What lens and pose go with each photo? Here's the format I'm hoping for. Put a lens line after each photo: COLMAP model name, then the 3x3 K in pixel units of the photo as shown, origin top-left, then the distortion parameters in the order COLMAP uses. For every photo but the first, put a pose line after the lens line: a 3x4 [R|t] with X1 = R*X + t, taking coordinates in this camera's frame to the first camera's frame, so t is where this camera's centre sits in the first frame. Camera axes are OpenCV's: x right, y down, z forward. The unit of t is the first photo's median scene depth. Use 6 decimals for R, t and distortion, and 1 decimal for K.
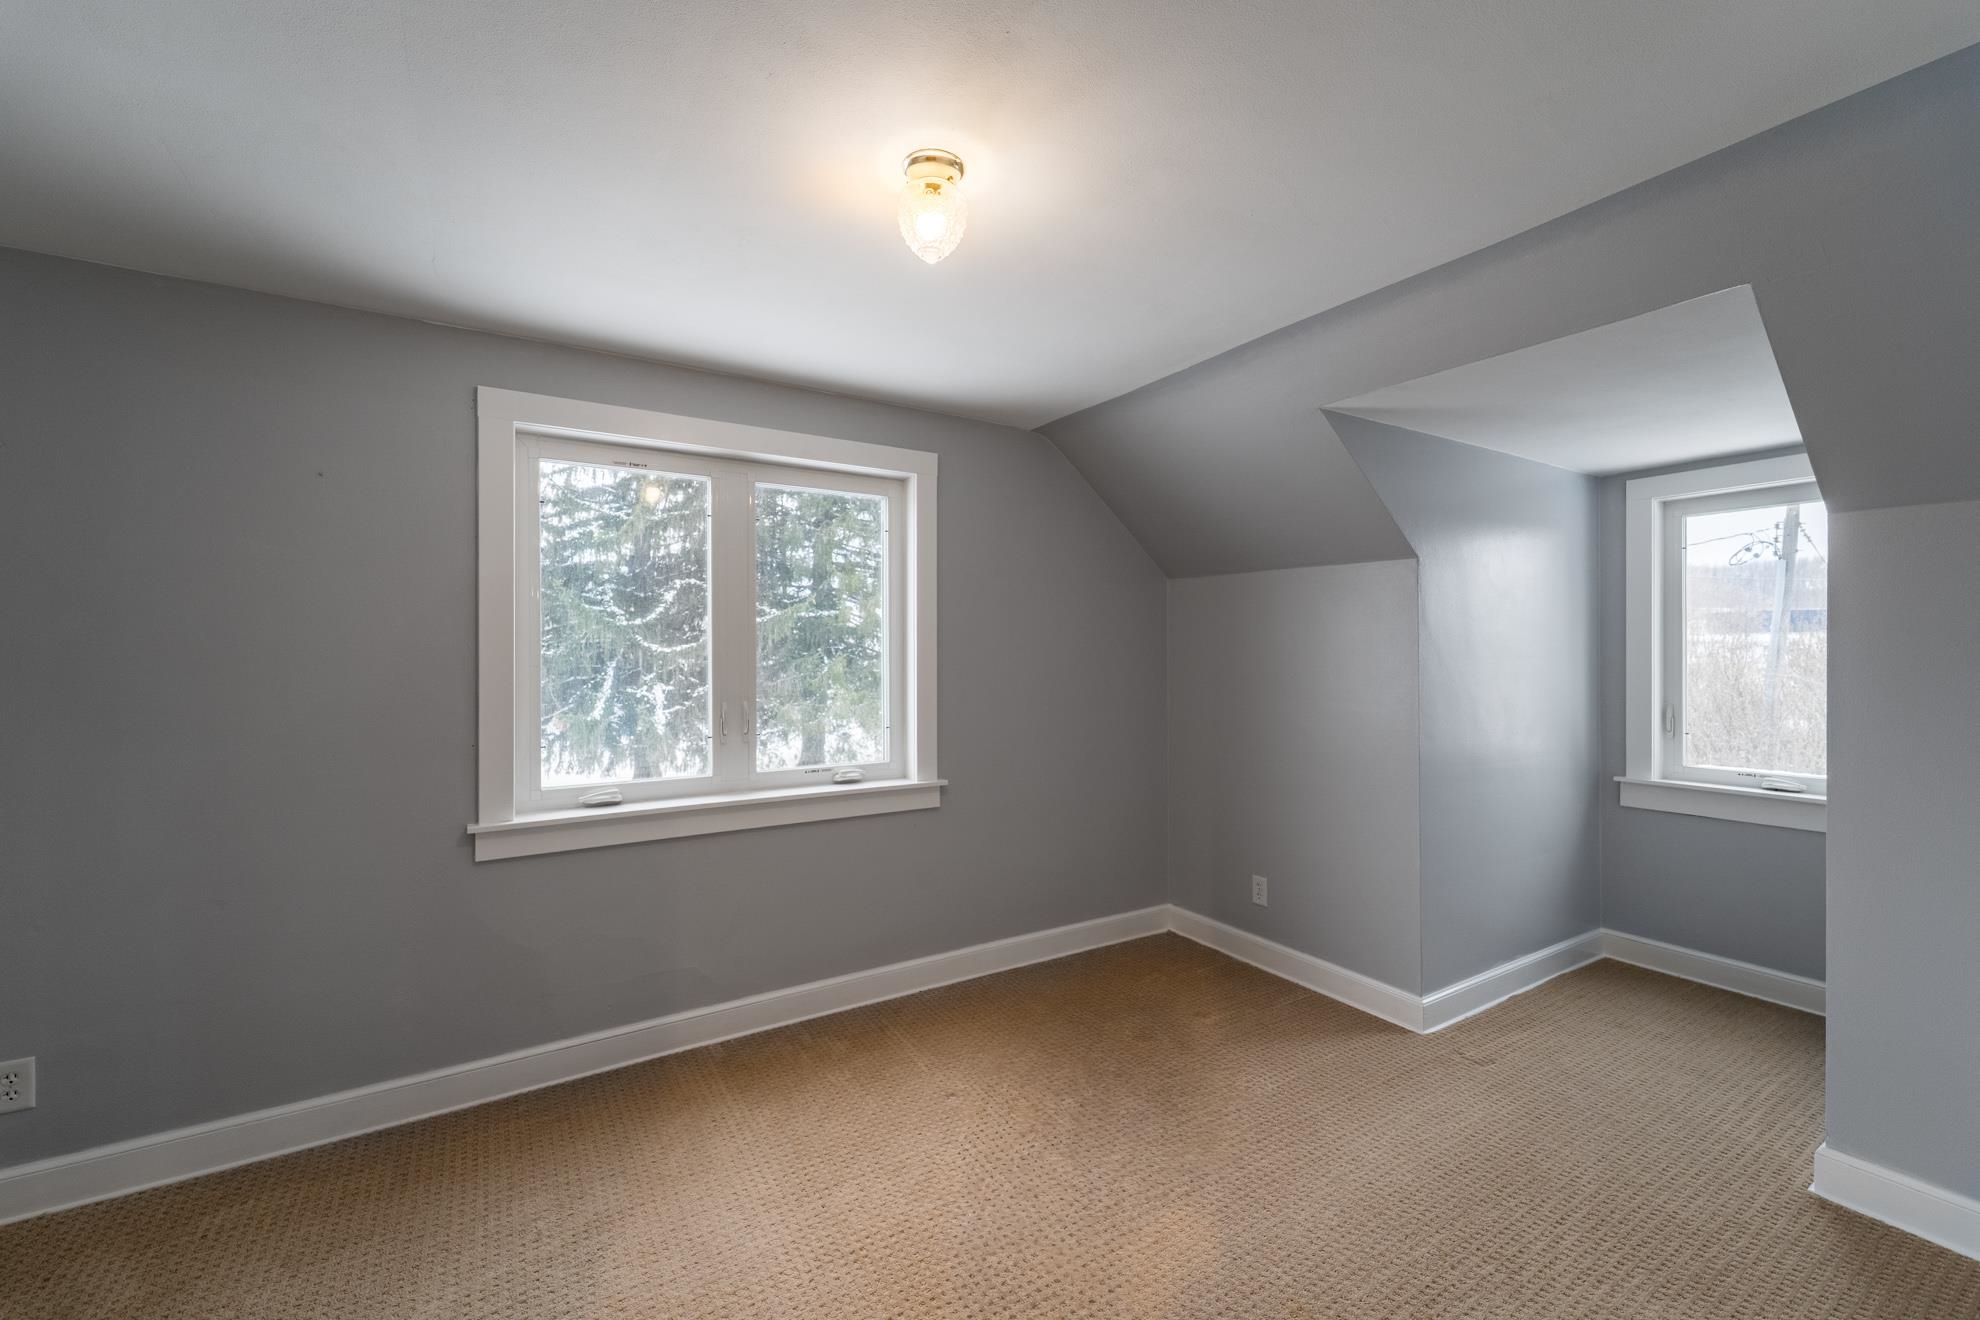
lens RADIAL K [[803.3, 0, 979.0], [0, 803.3, 660.5], [0, 0, 1]] dist [-0.000413, -0.000367]
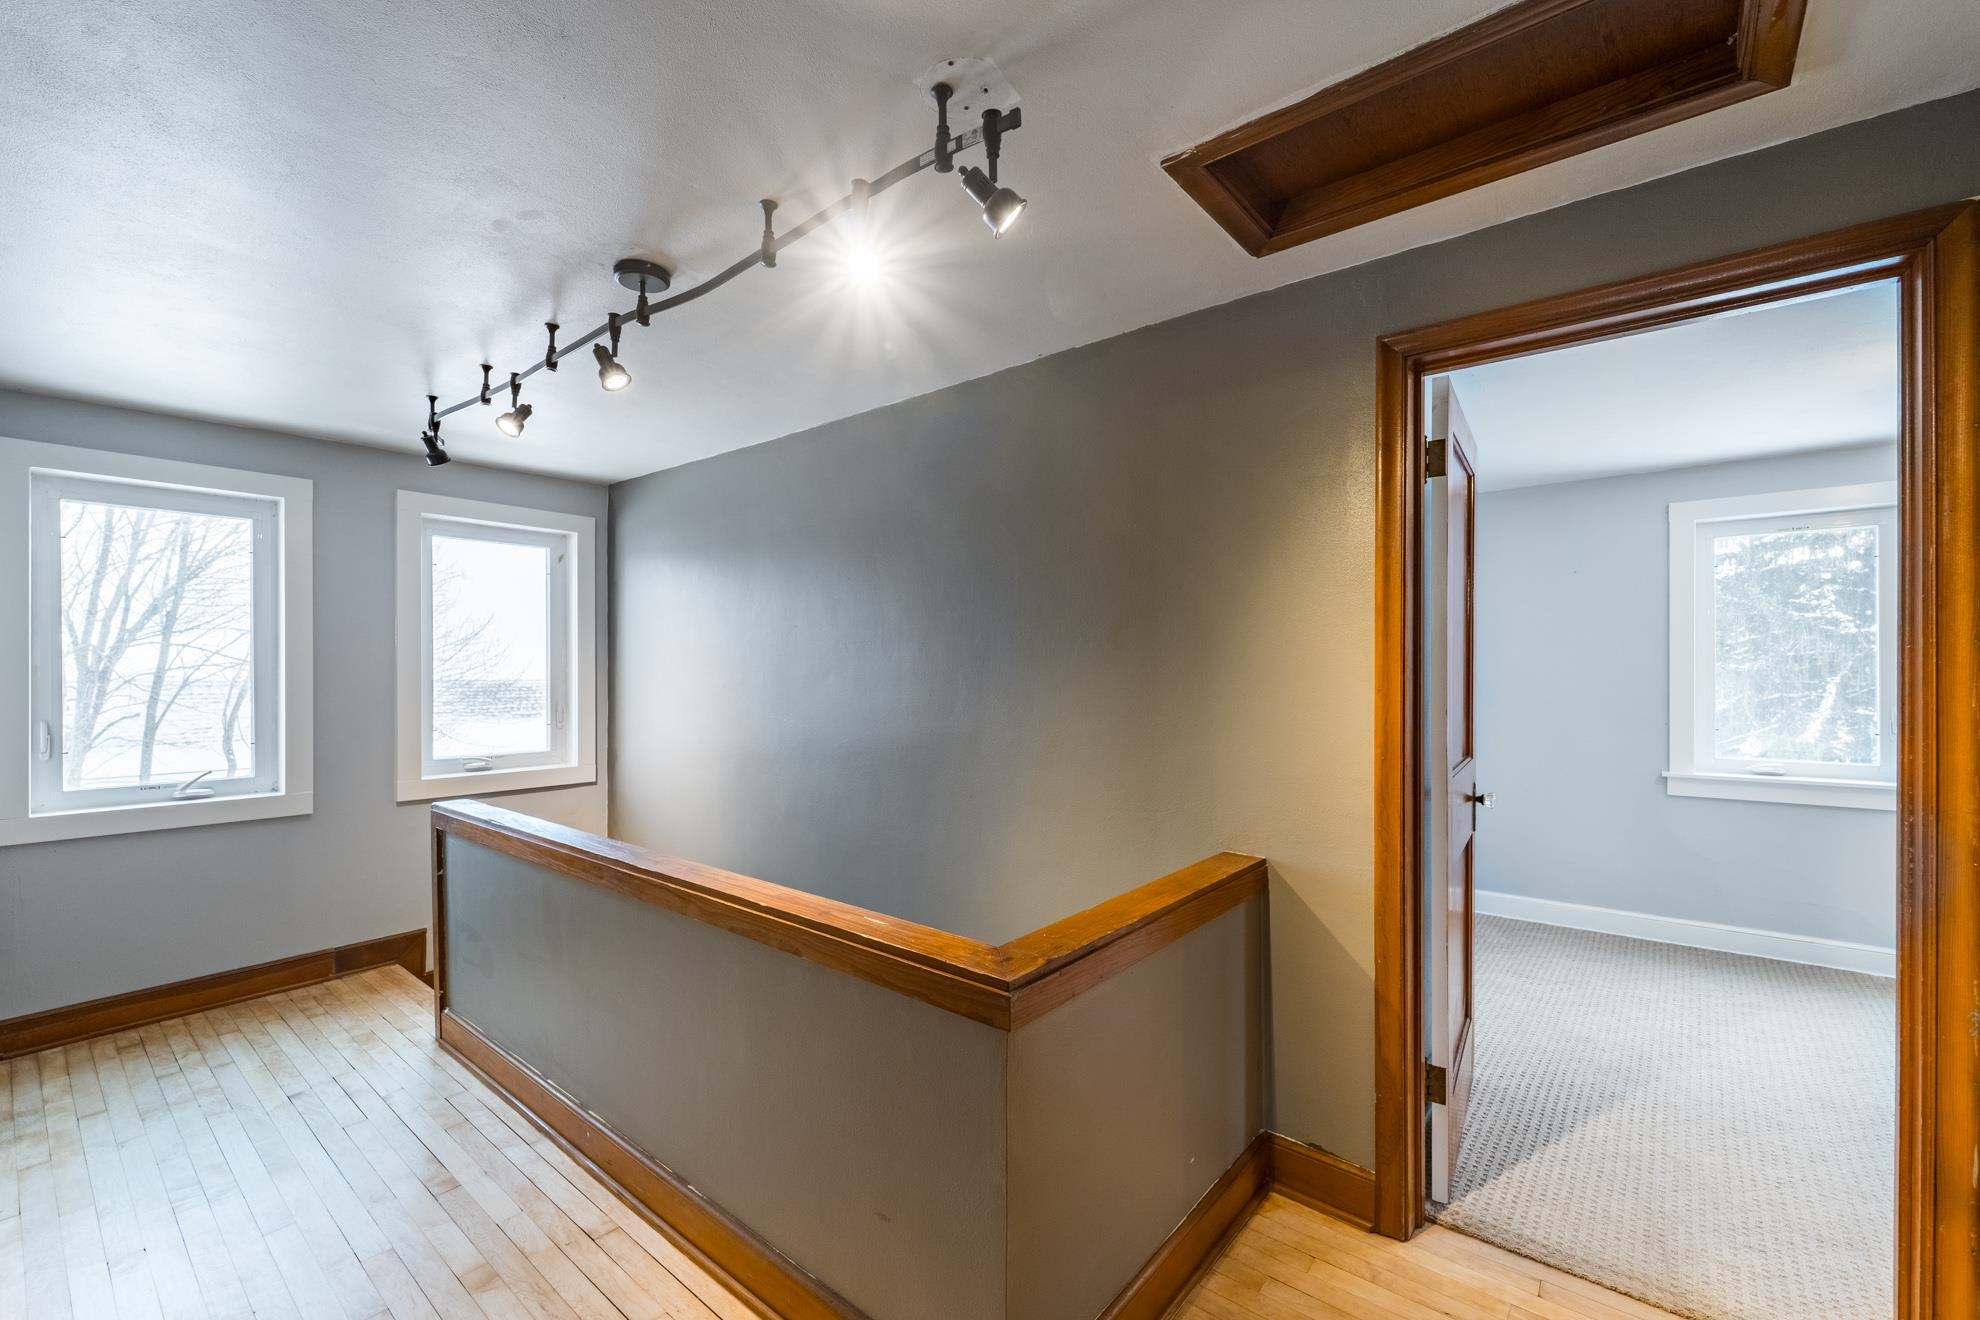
lens RADIAL K [[803.3, 0, 979.0], [0, 803.3, 660.5], [0, 0, 1]] dist [-0.000413, -0.000367]
pose [[0.308076, -0.007565, -0.951332, 0.072198], [-0.008245, 0.999910, -0.010622, 0.000666], [0.951326, 0.011116, 0.307986, -0.121648]]
